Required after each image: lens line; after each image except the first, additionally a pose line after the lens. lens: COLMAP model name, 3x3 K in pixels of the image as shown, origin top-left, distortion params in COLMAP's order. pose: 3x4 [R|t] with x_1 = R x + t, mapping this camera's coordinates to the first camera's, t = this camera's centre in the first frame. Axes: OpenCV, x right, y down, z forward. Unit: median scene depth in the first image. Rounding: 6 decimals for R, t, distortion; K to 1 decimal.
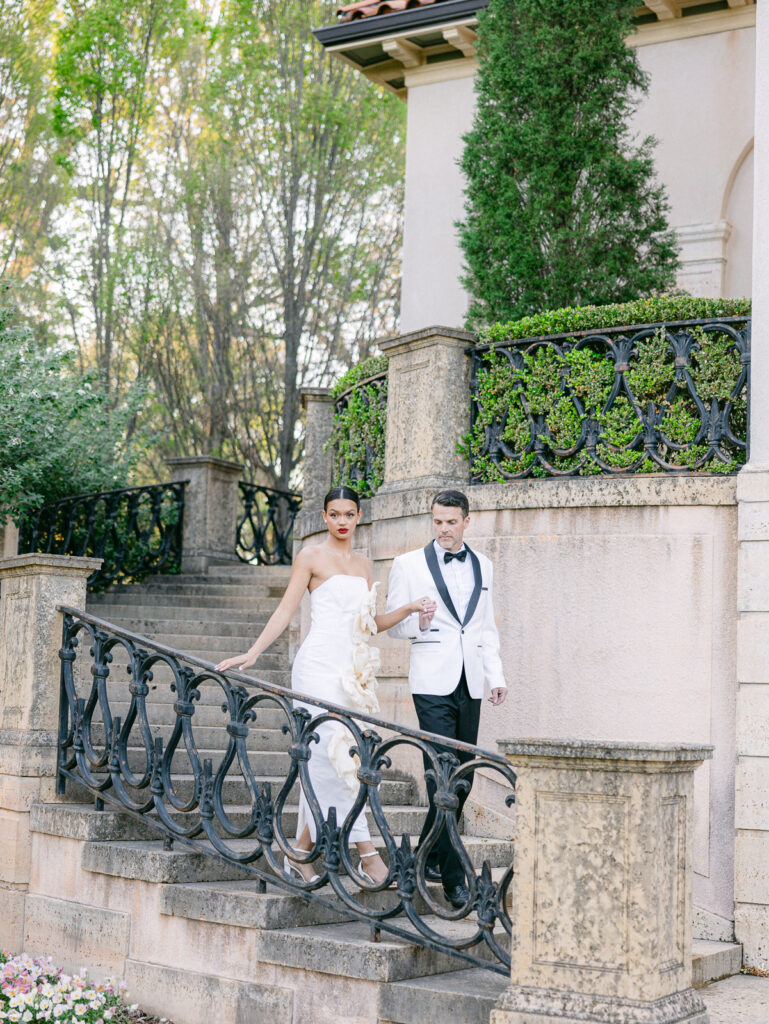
lens RADIAL K [[1717.7, 0, 384.5], [0, 1717.7, 512.0], [0, 0, 1]] dist [0.024172, 0.037023]
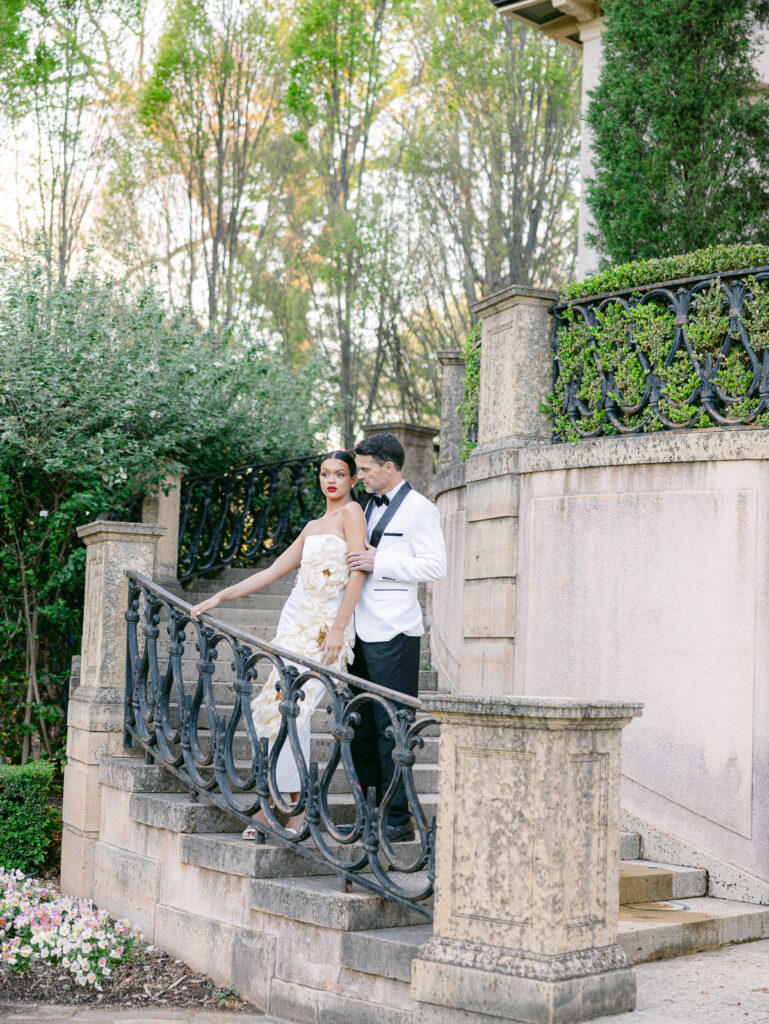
lens RADIAL K [[1732.3, 0, 384.5], [0, 1732.3, 512.0], [0, 0, 1]] dist [0.000055, 0.080884]
pose [[0.978154, -0.018368, -0.207071, 0.182346], [0.022753, 0.999564, 0.018814, 0.002492], [0.206635, -0.023115, 0.978145, -0.003376]]
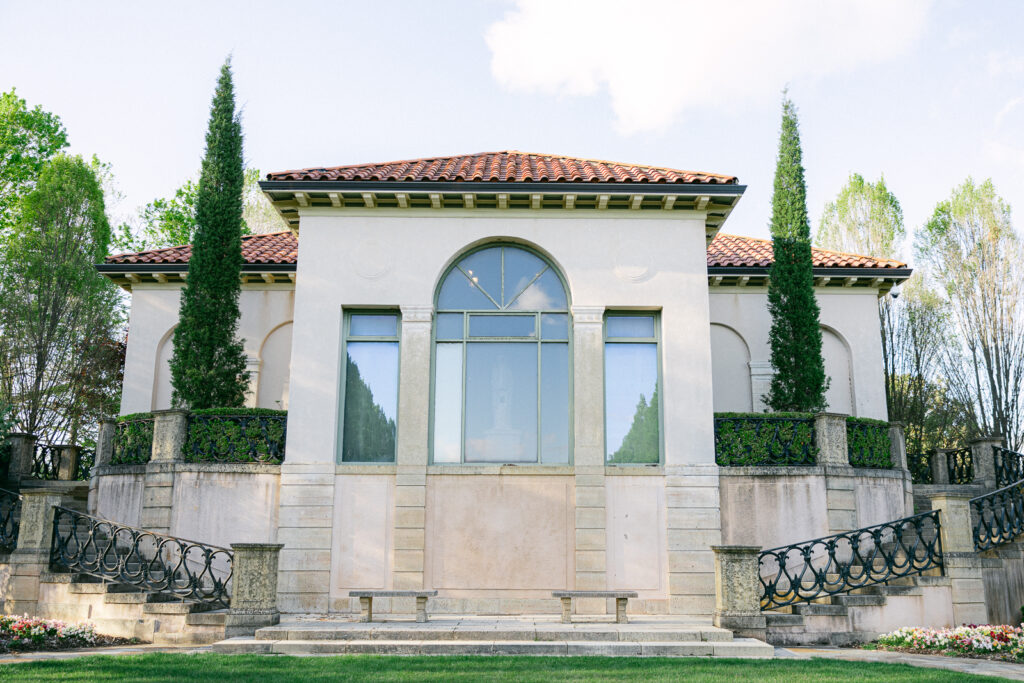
lens RADIAL K [[945.6, 0, 512.0], [0, 945.6, 341.5], [0, 0, 1]] dist [0.011495, -0.003411]
pose [[0.863036, 0.079794, 0.498800, -0.338013], [-0.033036, 0.994247, -0.101891, -0.085291], [-0.504061, 0.071457, 0.860707, -0.819101]]
